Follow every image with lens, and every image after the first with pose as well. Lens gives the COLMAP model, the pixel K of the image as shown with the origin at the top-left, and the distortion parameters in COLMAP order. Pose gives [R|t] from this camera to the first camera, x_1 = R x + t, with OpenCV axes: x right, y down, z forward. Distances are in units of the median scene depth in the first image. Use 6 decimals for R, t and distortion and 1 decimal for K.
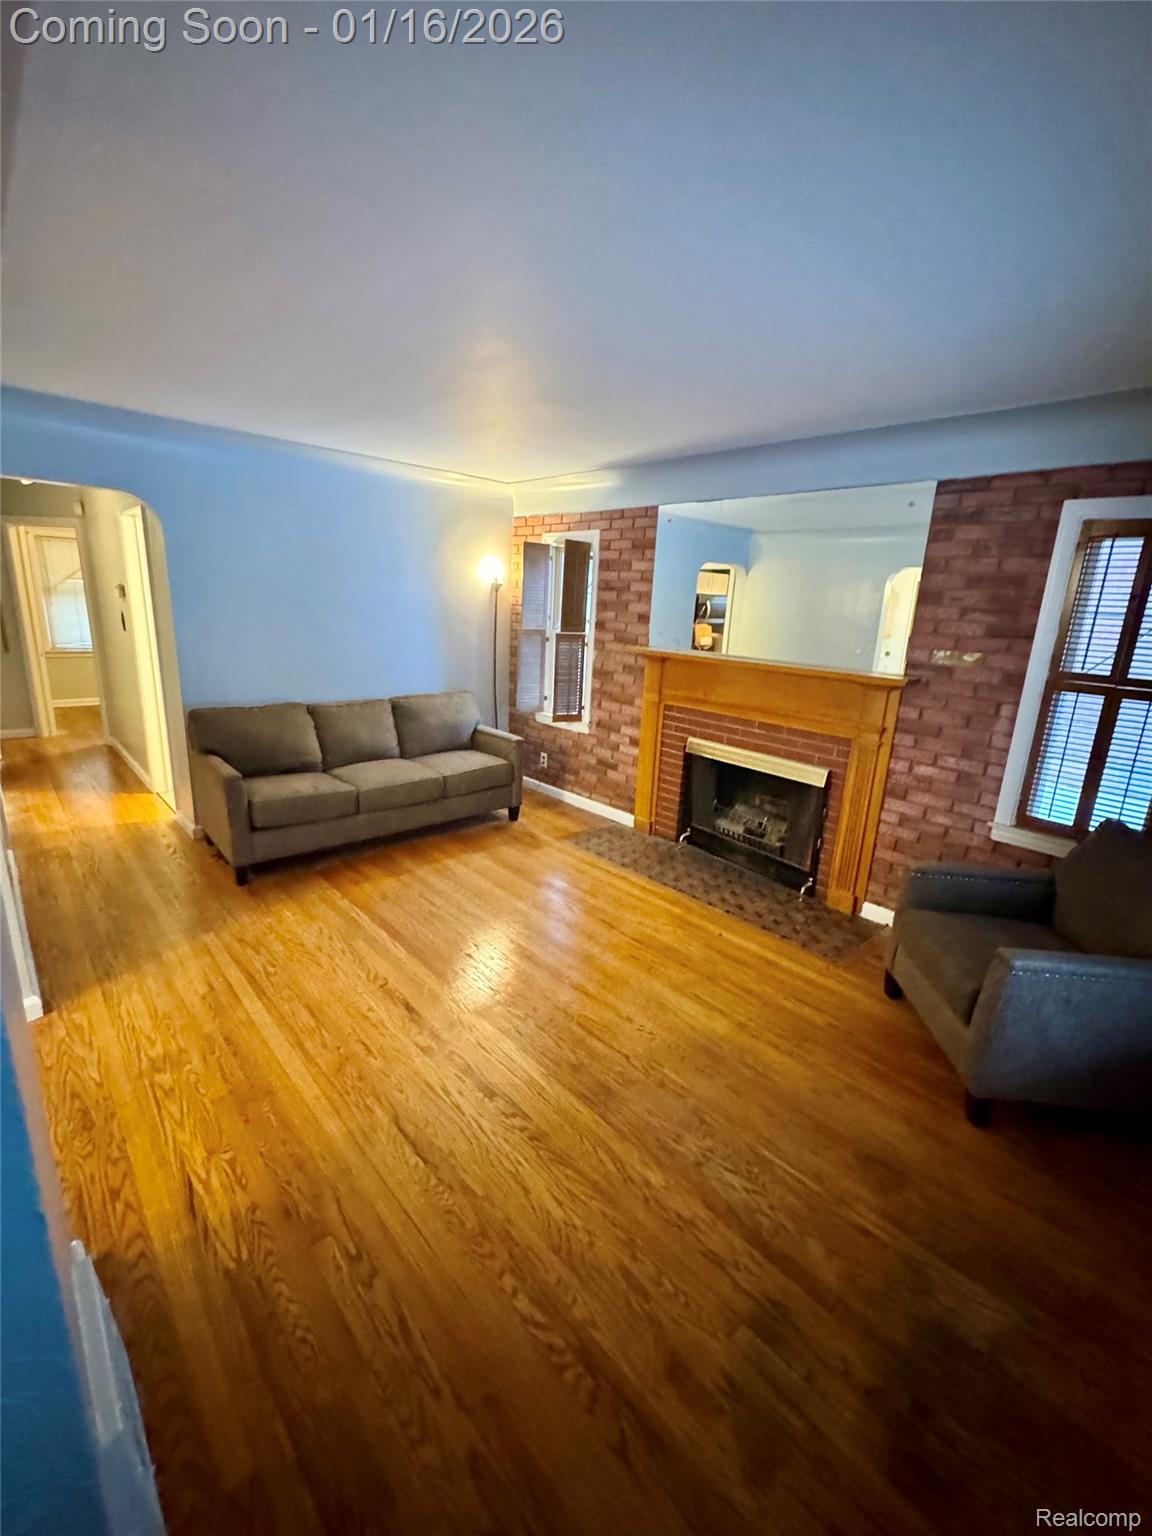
lens RADIAL K [[640.7, 0, 576.0], [0, 640.7, 768.0], [0, 0, 1]] dist [-0.002077, -0.000244]
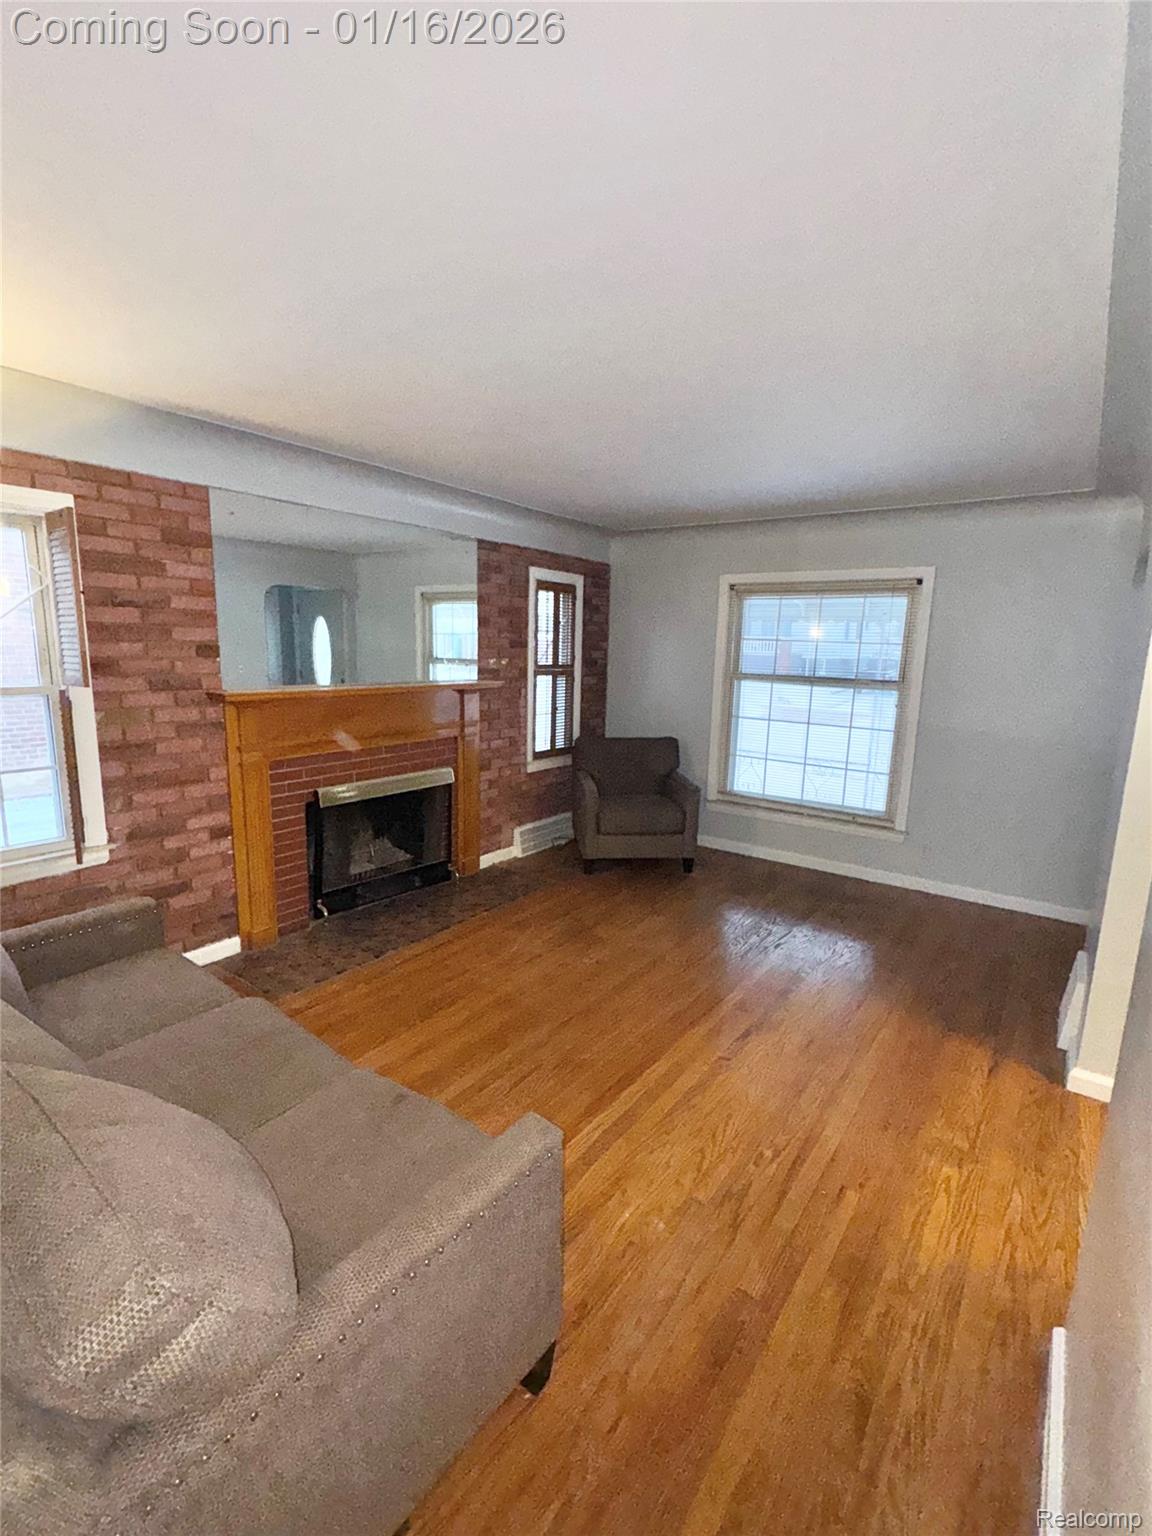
lens RADIAL K [[689.4, 0, 576.0], [0, 689.4, 768.0], [0, 0, 1]] dist [0.000155, 0.000225]
pose [[-0.191788, -0.230743, 0.953926, -0.867805], [0.214083, 0.938728, 0.270108, -0.291229], [-0.957803, 0.256023, -0.130638, 0.958026]]
